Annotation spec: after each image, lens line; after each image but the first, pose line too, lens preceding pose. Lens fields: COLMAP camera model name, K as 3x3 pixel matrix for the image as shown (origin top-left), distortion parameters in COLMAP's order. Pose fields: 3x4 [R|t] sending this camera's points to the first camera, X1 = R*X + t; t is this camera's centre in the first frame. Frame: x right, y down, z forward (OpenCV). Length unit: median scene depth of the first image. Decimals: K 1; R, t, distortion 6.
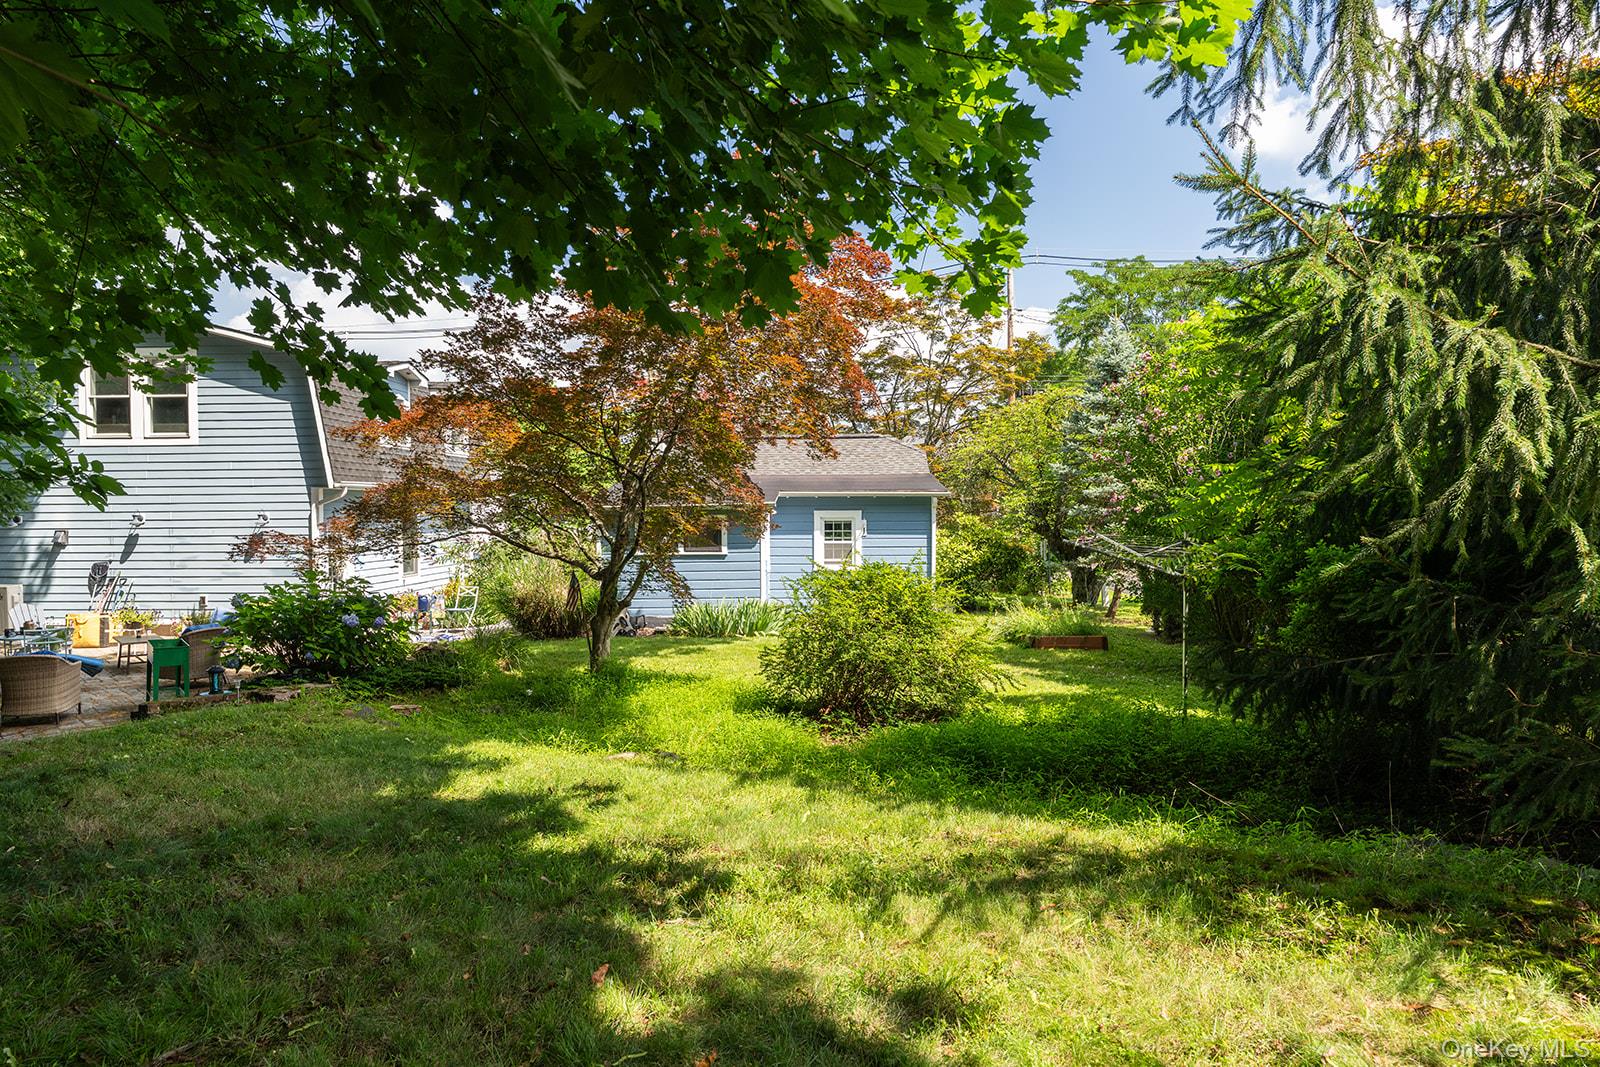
lens RADIAL K [[1035.8, 0, 799.7], [0, 1035.8, 526.5], [0, 0, 1]] dist [0.002600, -0.001975]
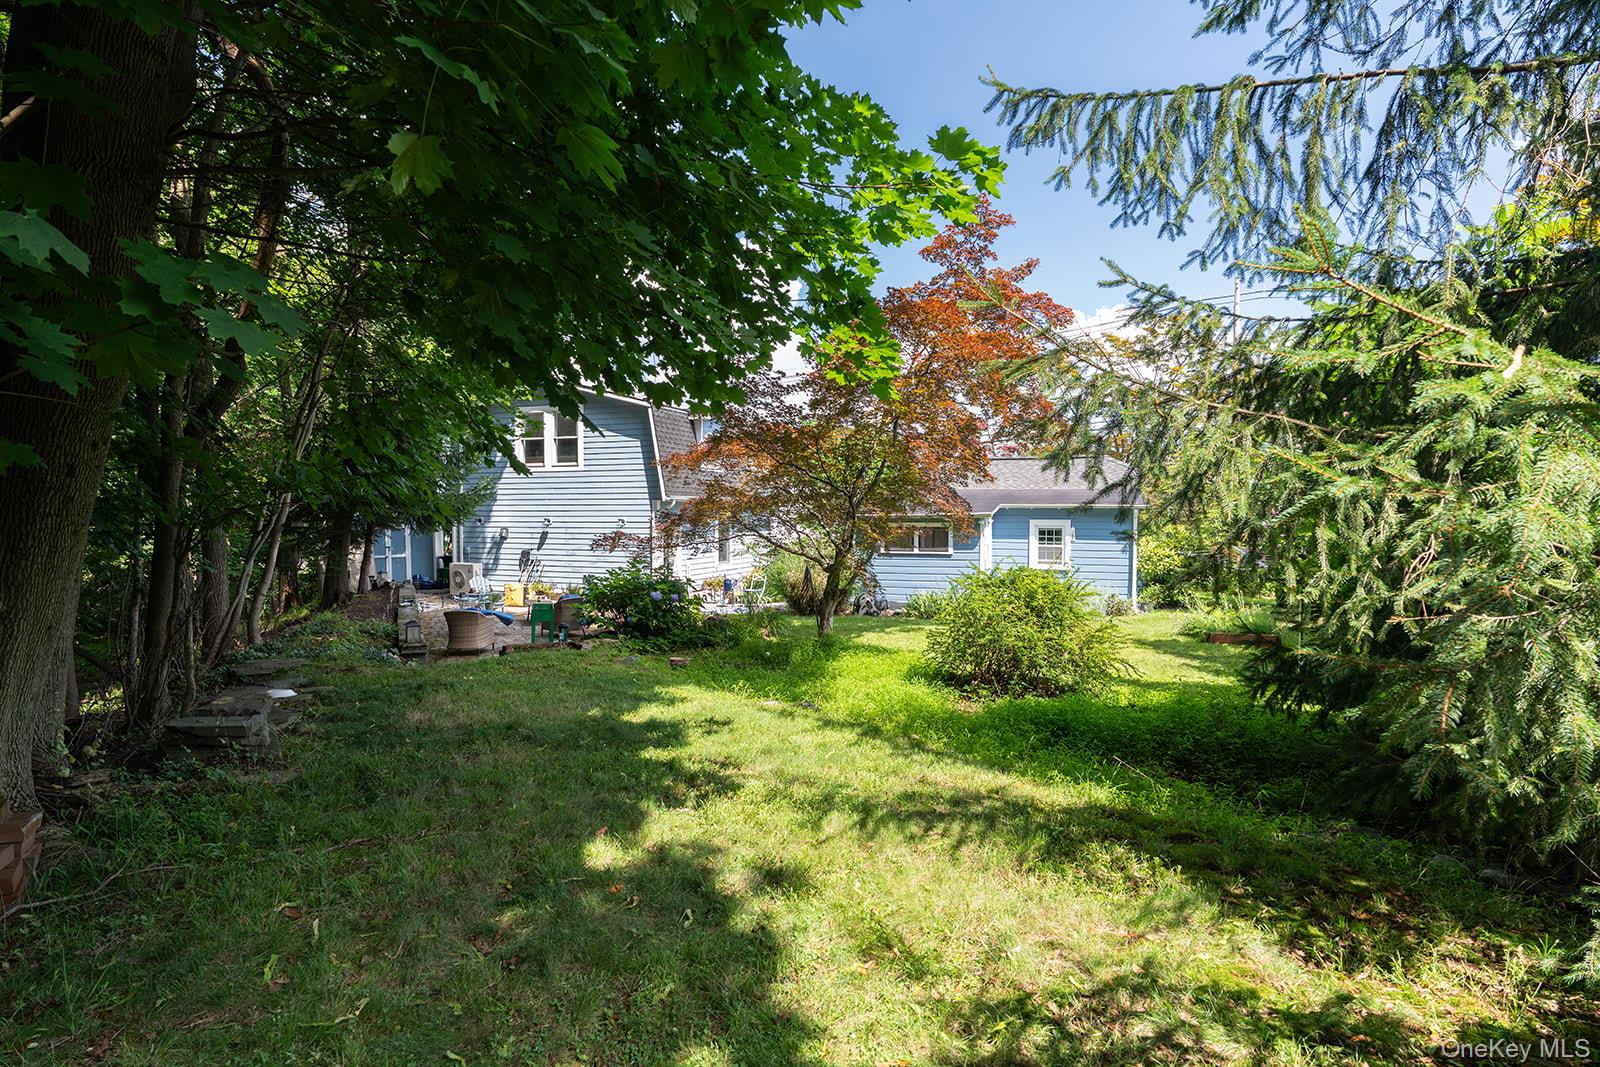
lens RADIAL K [[833.5, 0, 797.0], [0, 833.5, 530.5], [0, 0, 1]] dist [-0.002830, 0.000219]
pose [[0.948693, 0.014339, -0.315873, 0.109220], [-0.012998, 0.999895, 0.006351, -0.008890], [0.315931, -0.001919, 0.948780, -0.024337]]
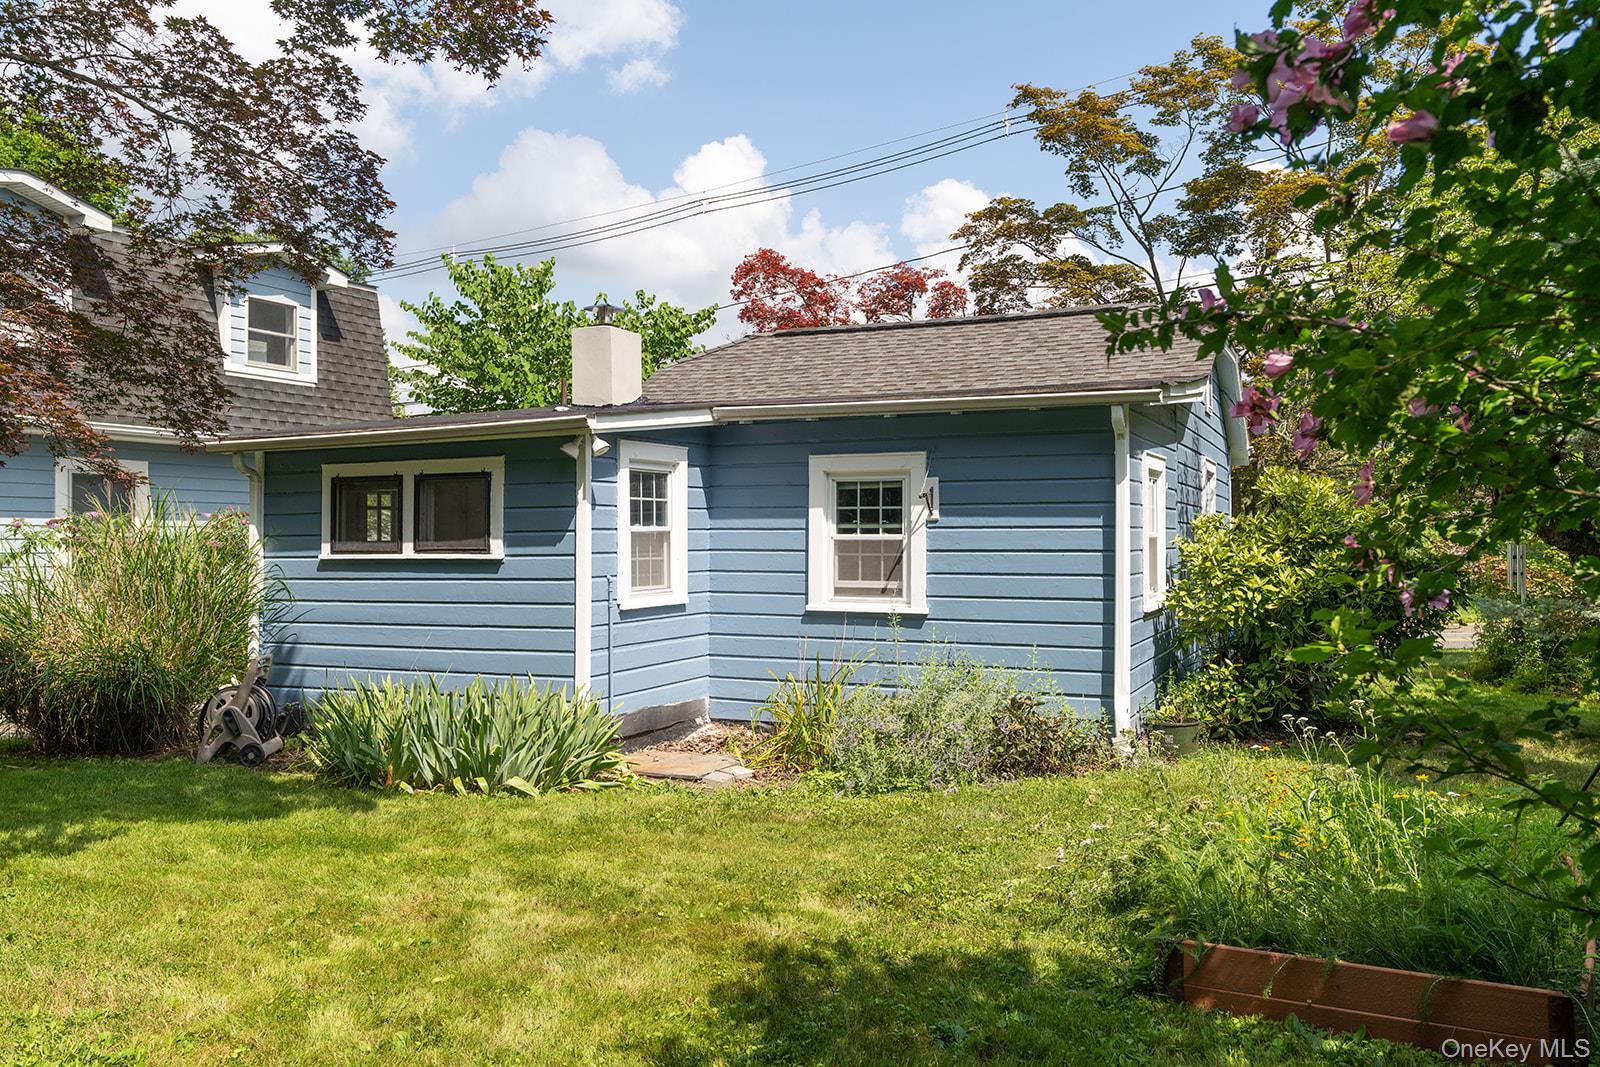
lens RADIAL K [[1256.9, 0, 798.9], [0, 1256.9, 537.5], [0, 0, 1]] dist [0.001796, 0.000223]
pose [[0.913297, 0.004633, -0.407267, 0.344305], [-0.010672, 0.999864, -0.012556, 0.036564], [0.407153, 0.015814, 0.913223, 0.976370]]
